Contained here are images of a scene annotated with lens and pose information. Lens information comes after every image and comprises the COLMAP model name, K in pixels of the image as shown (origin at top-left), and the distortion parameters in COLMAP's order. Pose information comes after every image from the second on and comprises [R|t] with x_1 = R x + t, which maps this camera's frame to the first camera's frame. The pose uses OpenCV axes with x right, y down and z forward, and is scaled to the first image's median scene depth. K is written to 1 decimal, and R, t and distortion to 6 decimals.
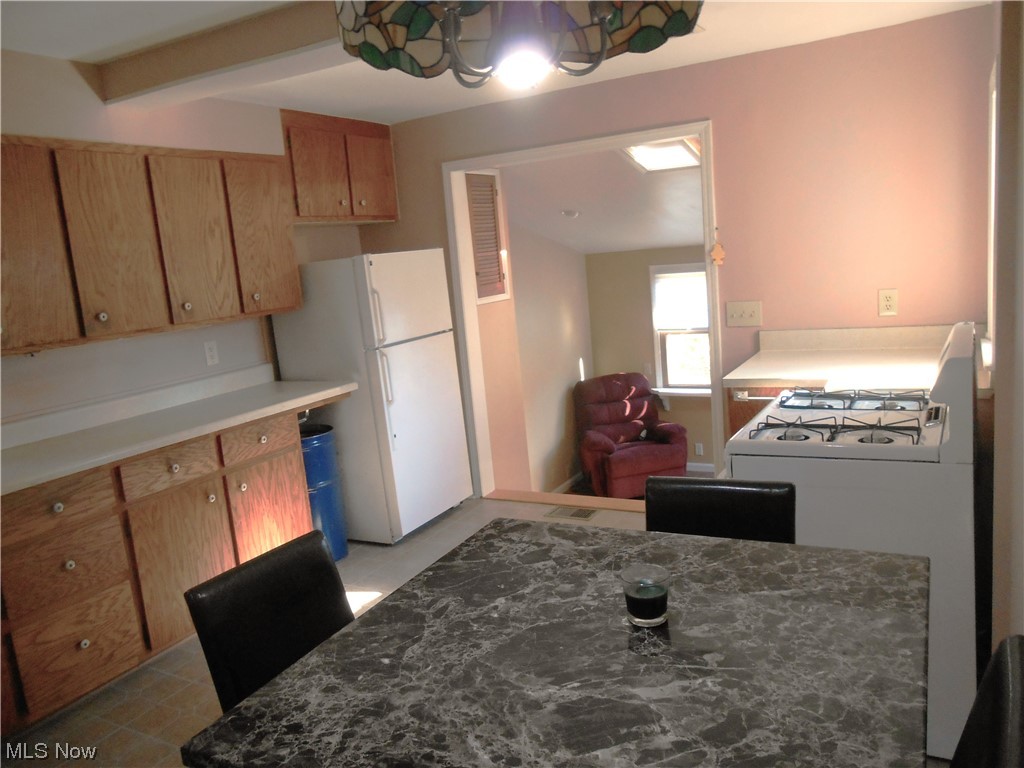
lens RADIAL K [[785.0, 0, 514.1], [0, 785.0, 377.1], [0, 0, 1]] dist [-0.034872, 0.040515]
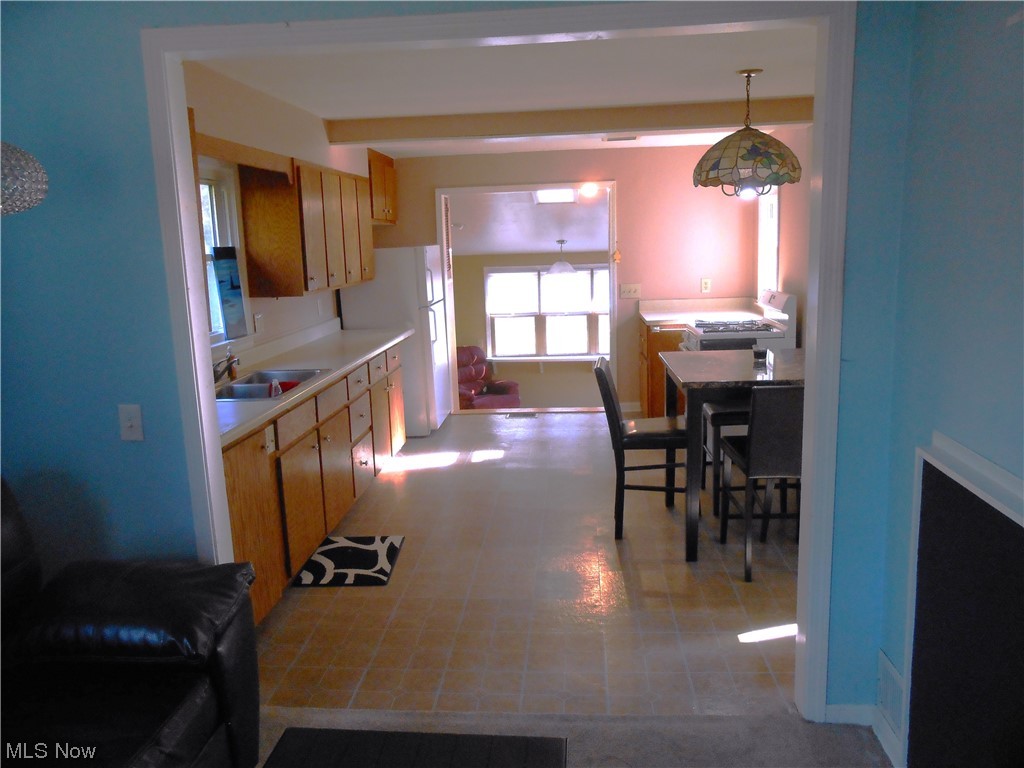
lens RADIAL K [[785.0, 0, 511.7], [0, 785.0, 385.1], [0, 0, 1]] dist [-0.034872, 0.040515]
pose [[0.906463, -0.020754, 0.421776, -0.714846], [0.023390, 0.999726, -0.001075, 0.130553], [-0.421638, 0.010839, 0.906700, -0.504843]]
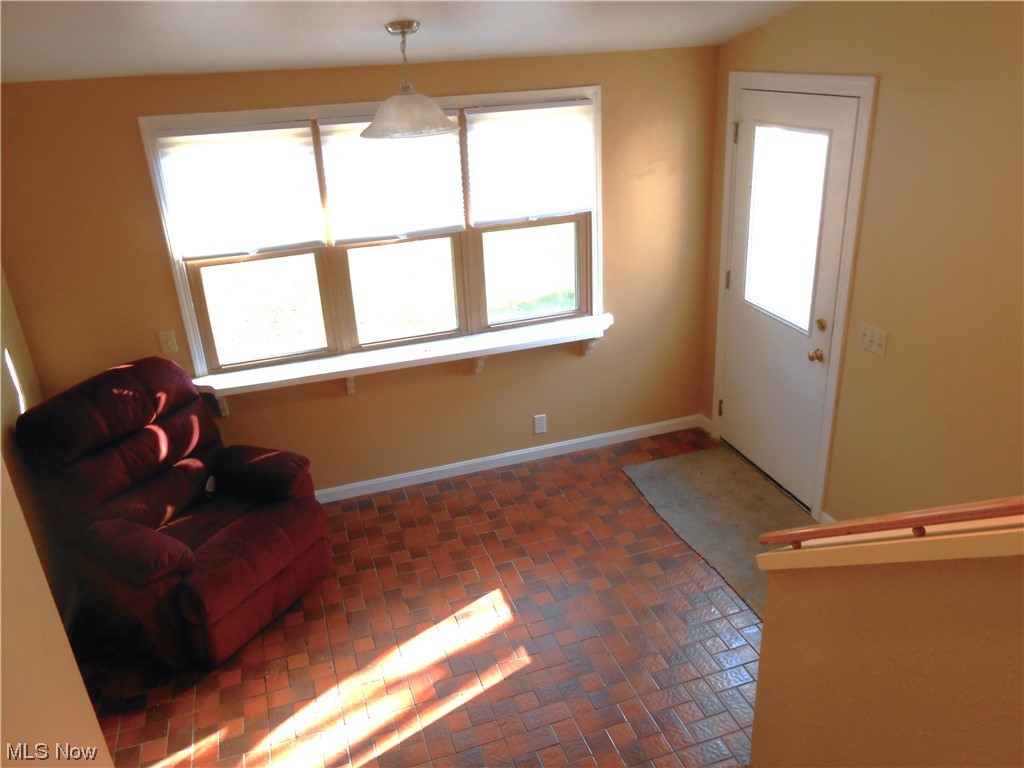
lens RADIAL K [[785.0, 0, 511.7], [0, 785.0, 374.7], [0, 0, 1]] dist [-0.034872, 0.040515]
pose [[0.661548, -0.241021, 0.710115, -0.067228], [0.109344, 0.967825, 0.226625, -0.154749], [-0.741888, -0.072276, 0.666617, 1.067253]]
